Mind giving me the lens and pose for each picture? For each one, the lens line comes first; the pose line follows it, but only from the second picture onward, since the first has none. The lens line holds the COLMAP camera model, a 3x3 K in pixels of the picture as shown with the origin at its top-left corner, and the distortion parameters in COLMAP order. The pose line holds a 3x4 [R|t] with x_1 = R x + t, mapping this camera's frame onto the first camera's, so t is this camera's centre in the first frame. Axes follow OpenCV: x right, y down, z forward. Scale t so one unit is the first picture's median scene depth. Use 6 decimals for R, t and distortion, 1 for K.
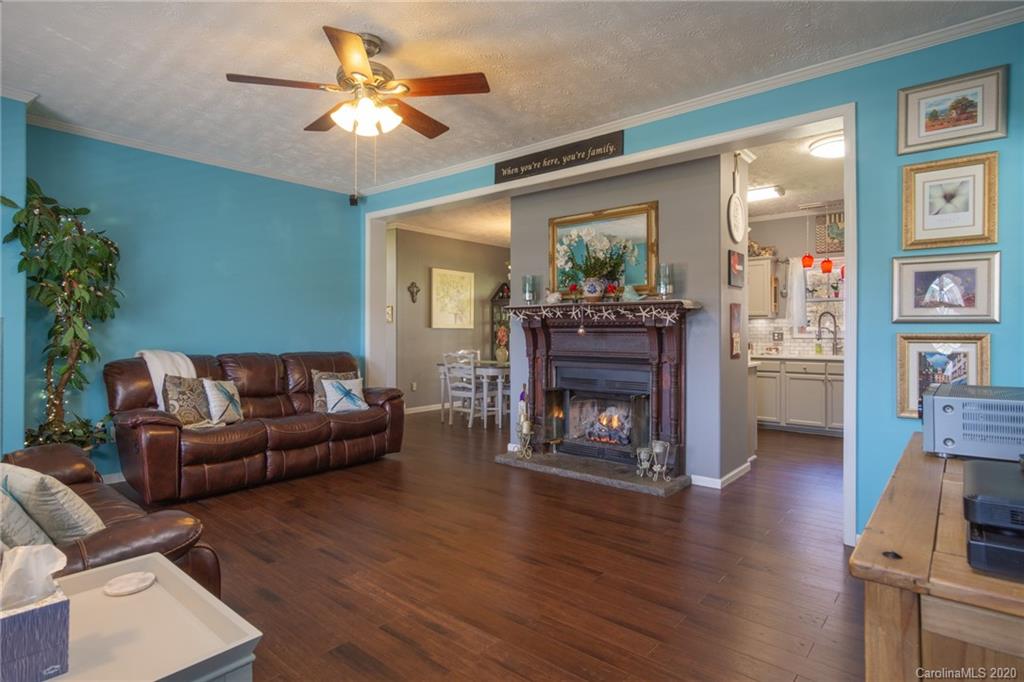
lens RADIAL K [[543.2, 0, 502.3], [0, 543.2, 328.3], [0, 0, 1]] dist [-0.011335, 0.002868]
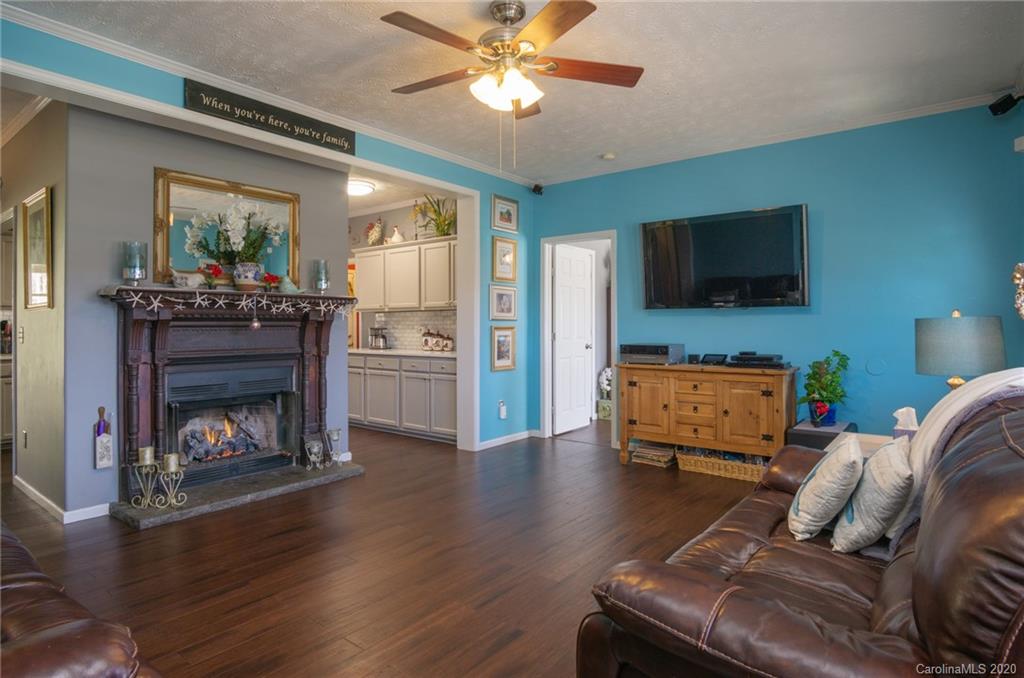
lens RADIAL K [[554.0, 0, 505.7], [0, 554.0, 321.4], [0, 0, 1]] dist [0.003771, -0.000186]
pose [[-0.028397, 0.002925, 0.999592, -0.631066], [-0.005256, 0.999981, -0.003076, 0.000142], [-0.999583, -0.005341, -0.028381, 0.547639]]
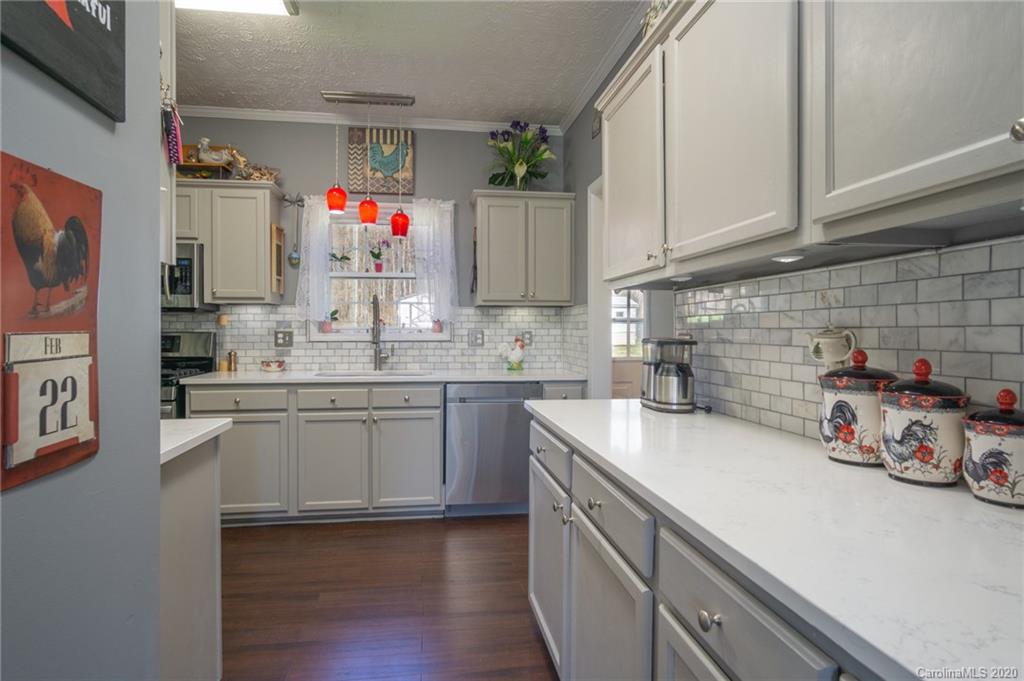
lens RADIAL K [[543.2, 0, 509.5], [0, 543.2, 333.0], [0, 0, 1]] dist [-0.011335, 0.002868]
pose [[0.651230, -0.001926, 0.758878, 0.332943], [-0.005354, 0.999960, 0.007131, 0.006208], [-0.758862, -0.008707, 0.651193, 0.646892]]
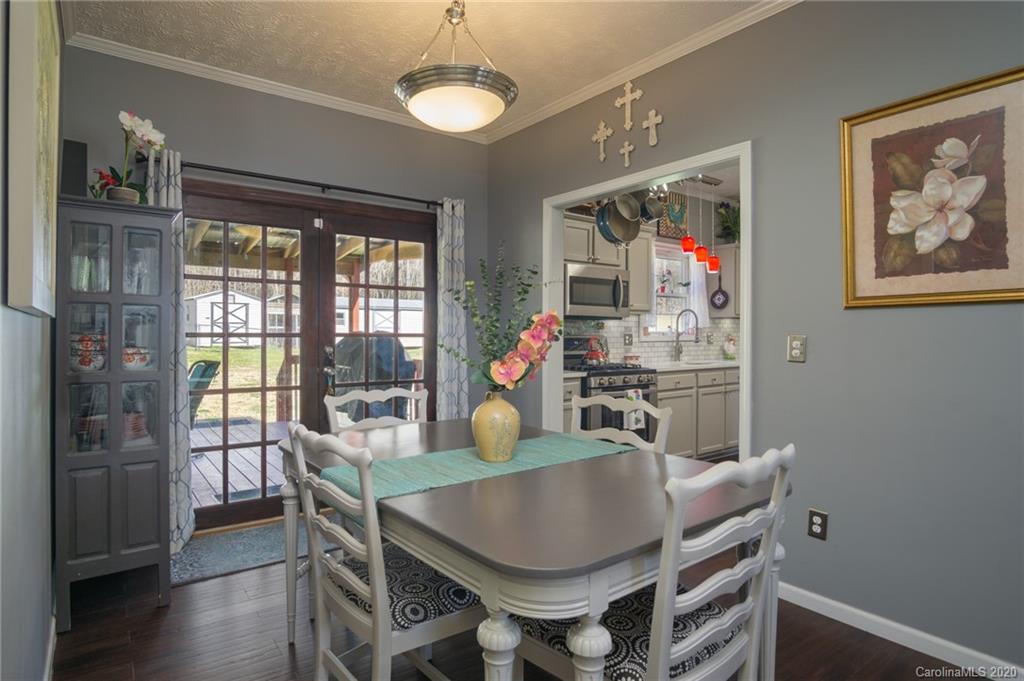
lens RADIAL K [[543.2, 0, 504.4], [0, 543.2, 338.2], [0, 0, 1]] dist [-0.011335, 0.002868]
pose [[0.226195, -0.008935, 0.974041, -0.343114], [-0.005703, 0.999929, 0.010497, 0.008586], [-0.974065, -0.007930, 0.226128, 1.357685]]
